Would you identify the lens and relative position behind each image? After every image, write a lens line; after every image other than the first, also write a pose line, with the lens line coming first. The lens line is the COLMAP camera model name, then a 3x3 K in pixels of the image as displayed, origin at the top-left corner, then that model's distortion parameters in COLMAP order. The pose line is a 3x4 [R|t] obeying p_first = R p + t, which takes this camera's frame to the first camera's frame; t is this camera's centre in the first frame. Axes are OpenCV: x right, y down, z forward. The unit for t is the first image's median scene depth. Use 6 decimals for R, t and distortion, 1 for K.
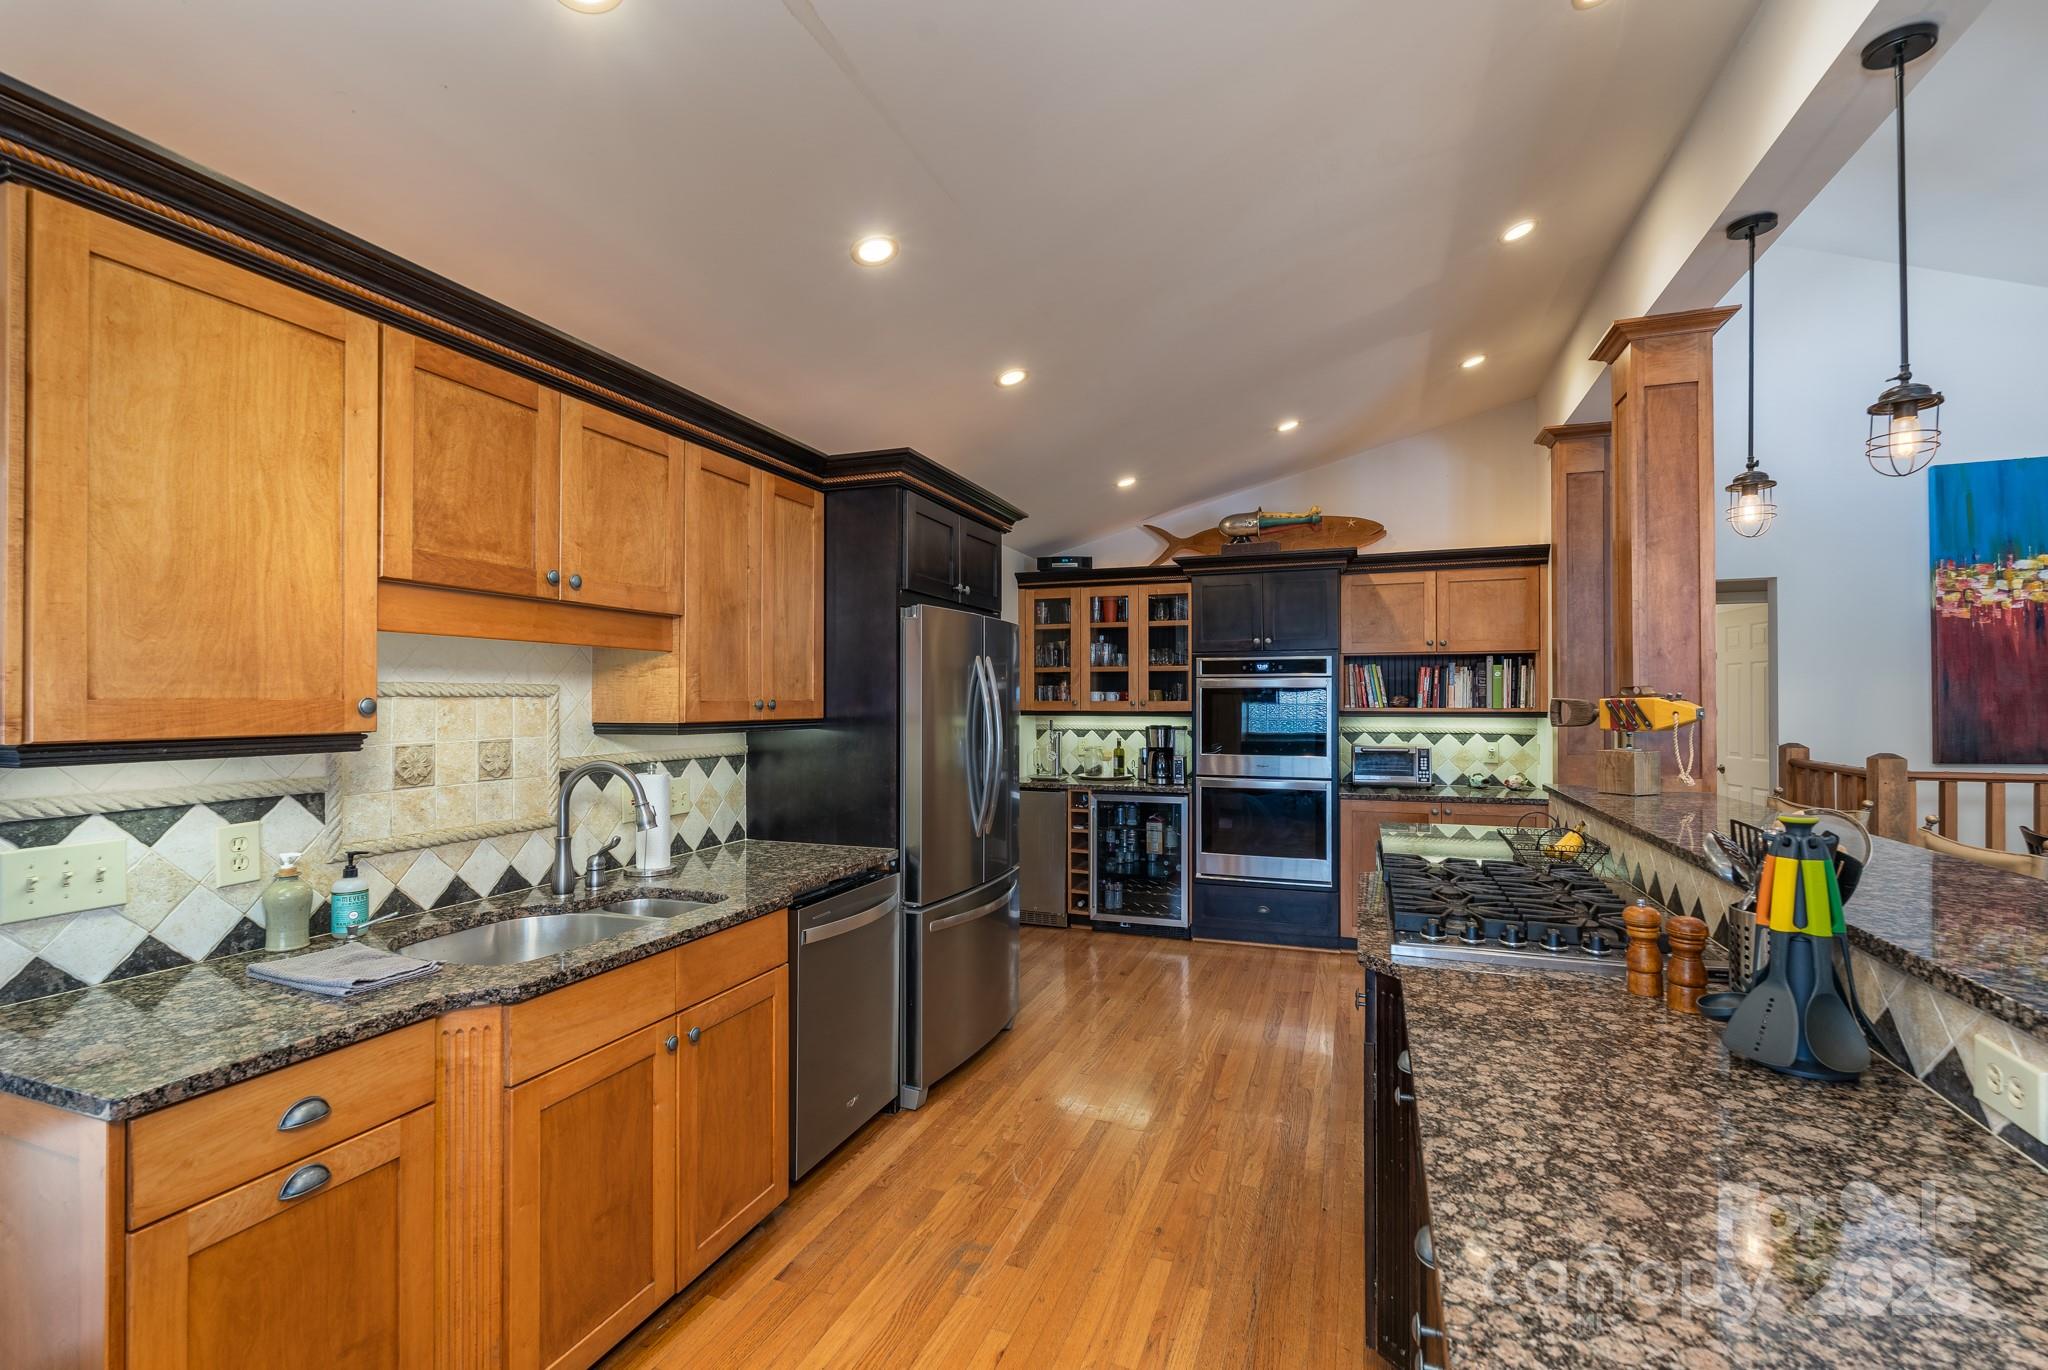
lens RADIAL K [[912.4, 0, 1021.2], [0, 912.4, 696.1], [0, 0, 1]] dist [-0.006131, 0.001339]
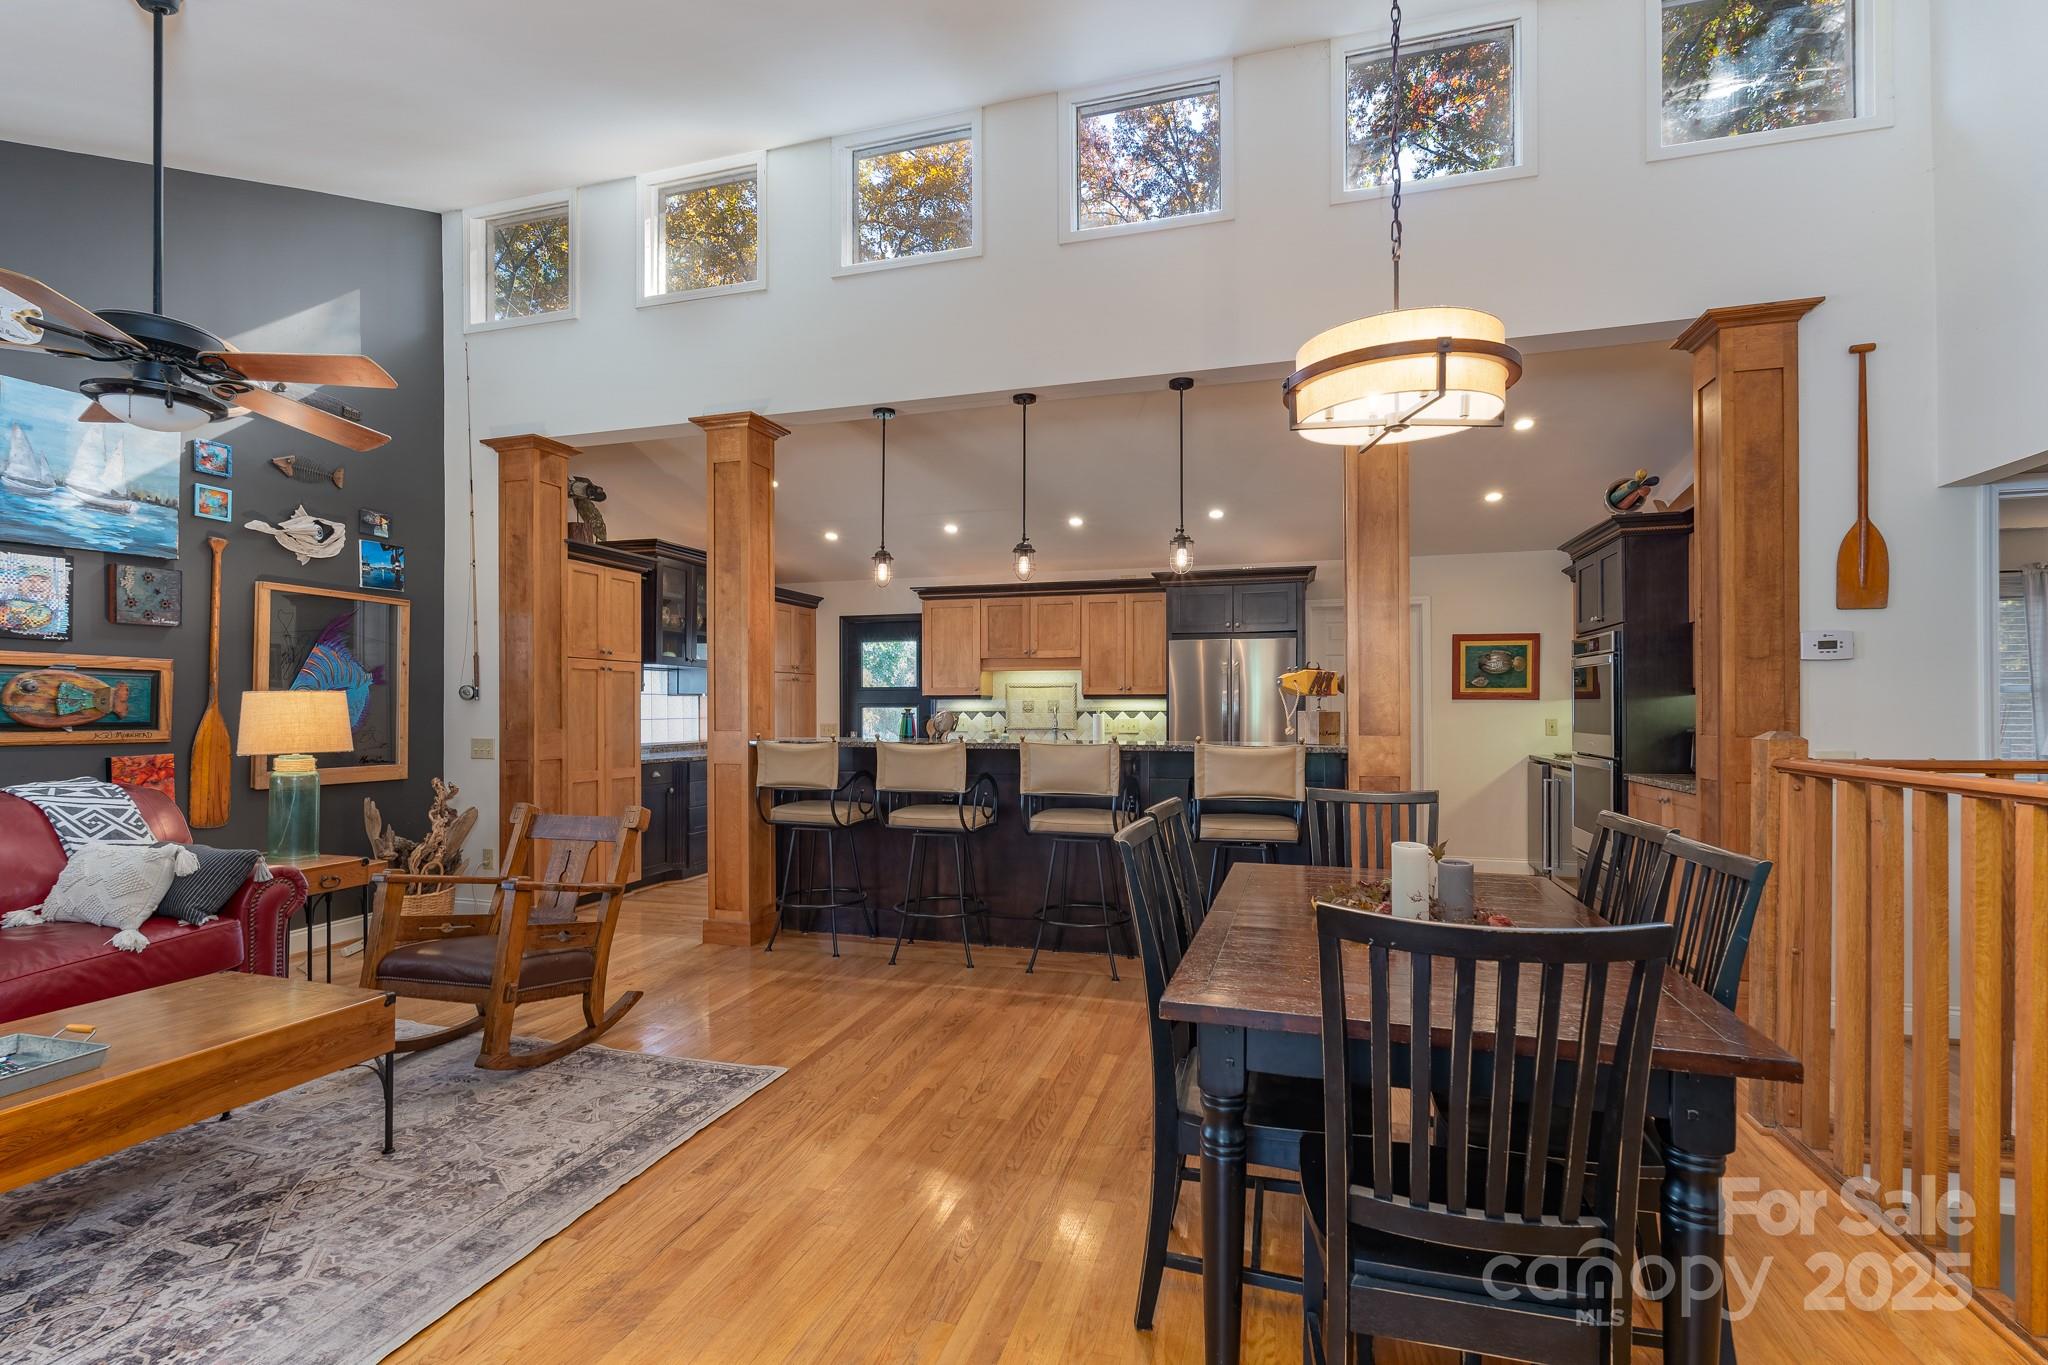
lens RADIAL K [[912.4, 0, 1024.8], [0, 912.4, 704.2], [0, 0, 1]] dist [-0.006131, 0.001339]
pose [[0.076086, -0.001399, -0.997100, 2.661759], [0.005429, 0.999985, -0.000989, 0.065212], [0.997086, -0.005338, 0.076092, 0.650604]]
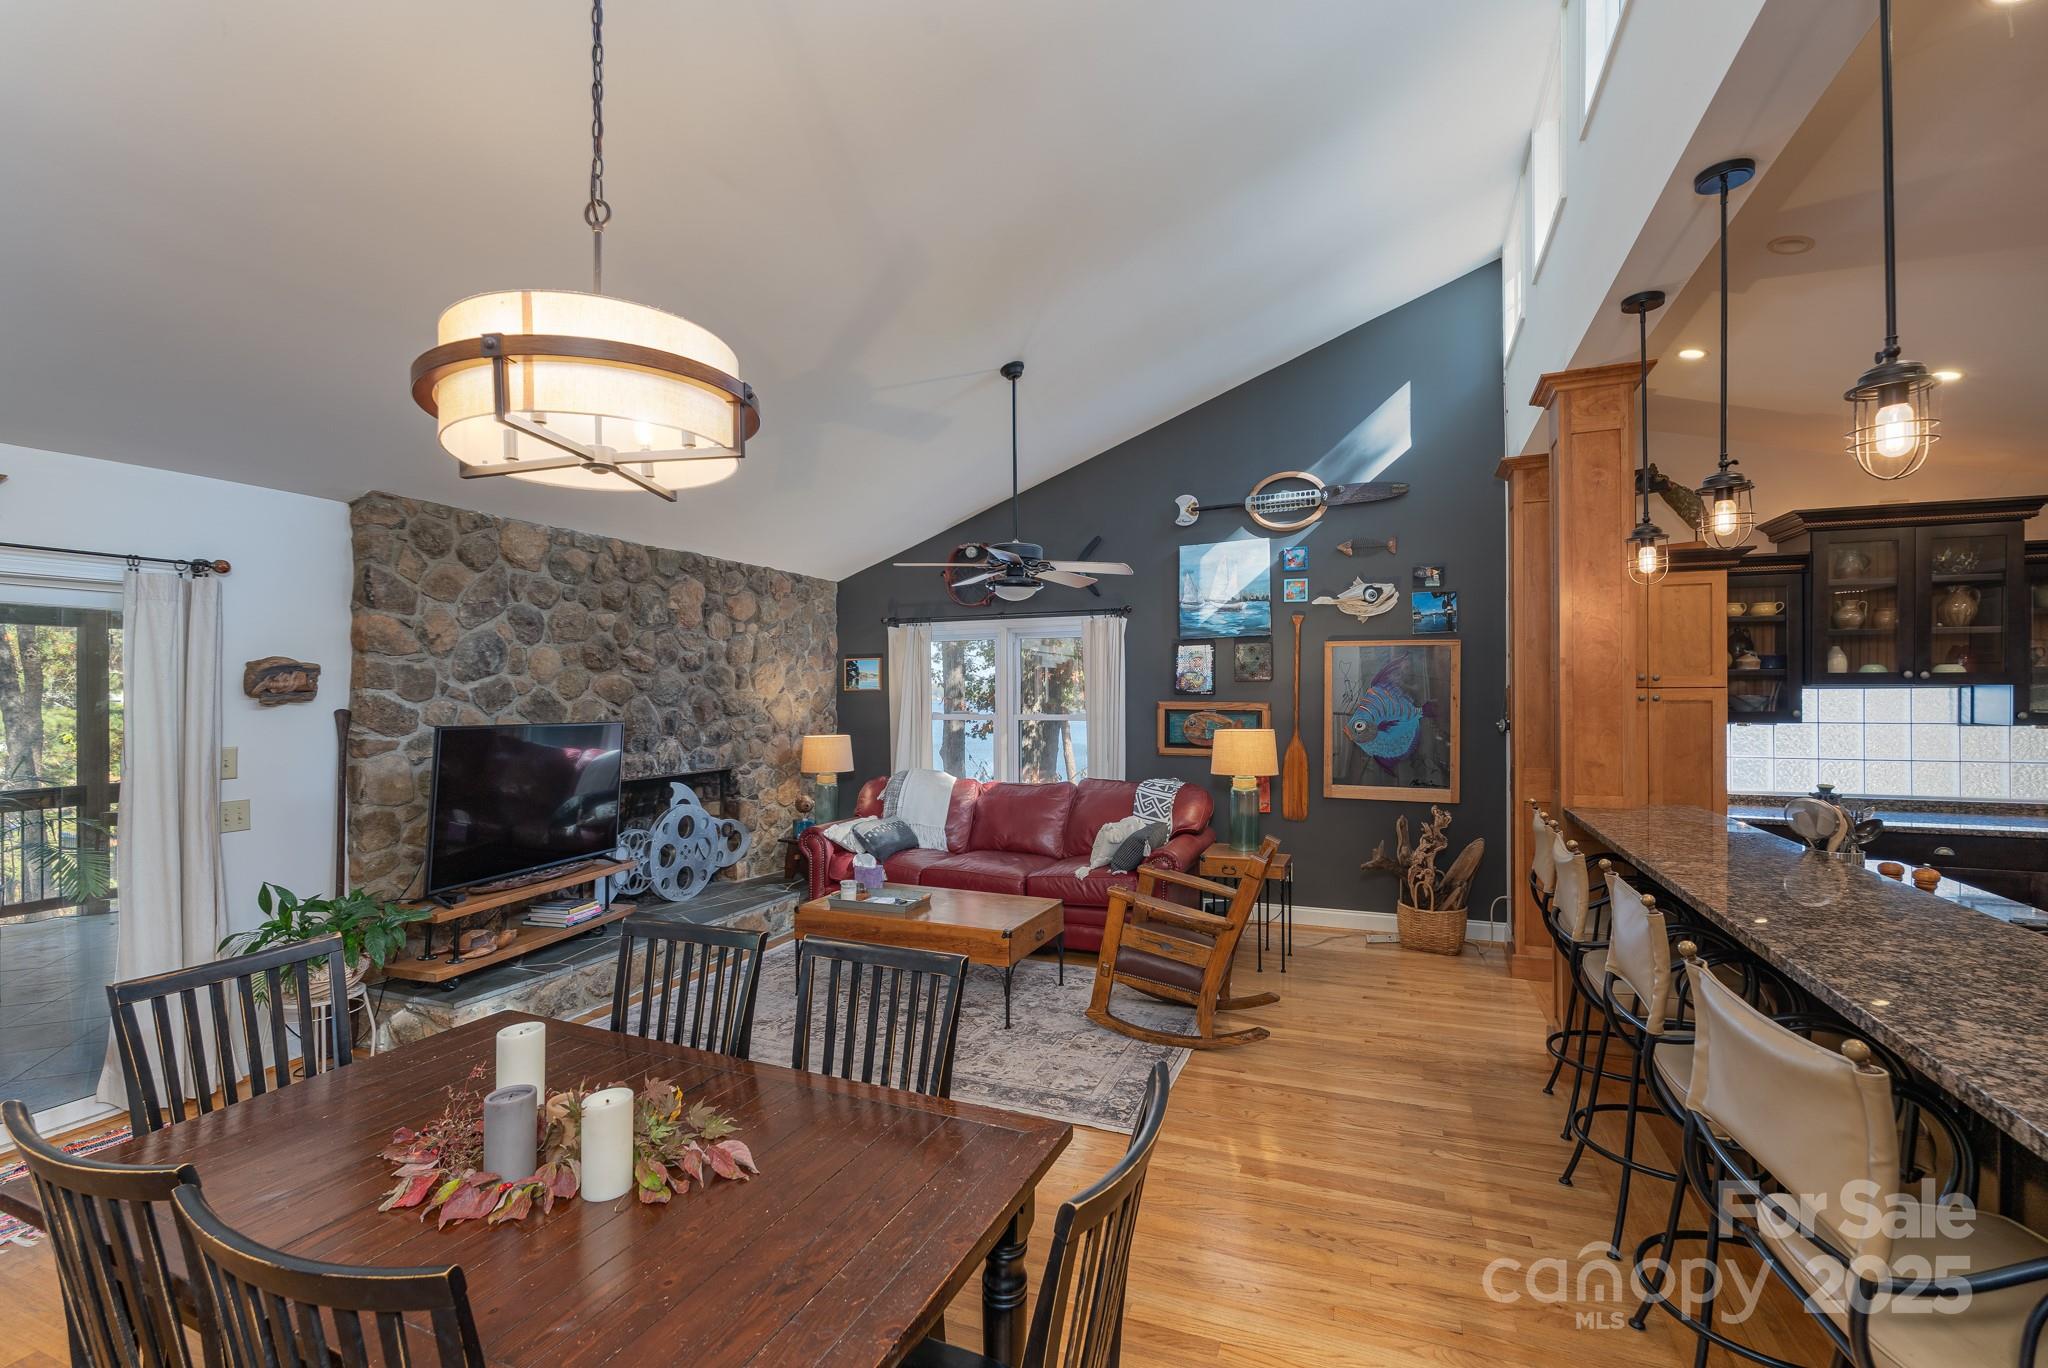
lens RADIAL K [[912.4, 0, 1018.4], [0, 912.4, 691.6], [0, 0, 1]] dist [-0.006131, 0.001339]
pose [[-0.999456, 0.005322, 0.032535, 1.452900], [0.005087, 0.999960, -0.007326, -0.045390], [-0.032573, -0.007157, -0.999444, 1.738155]]
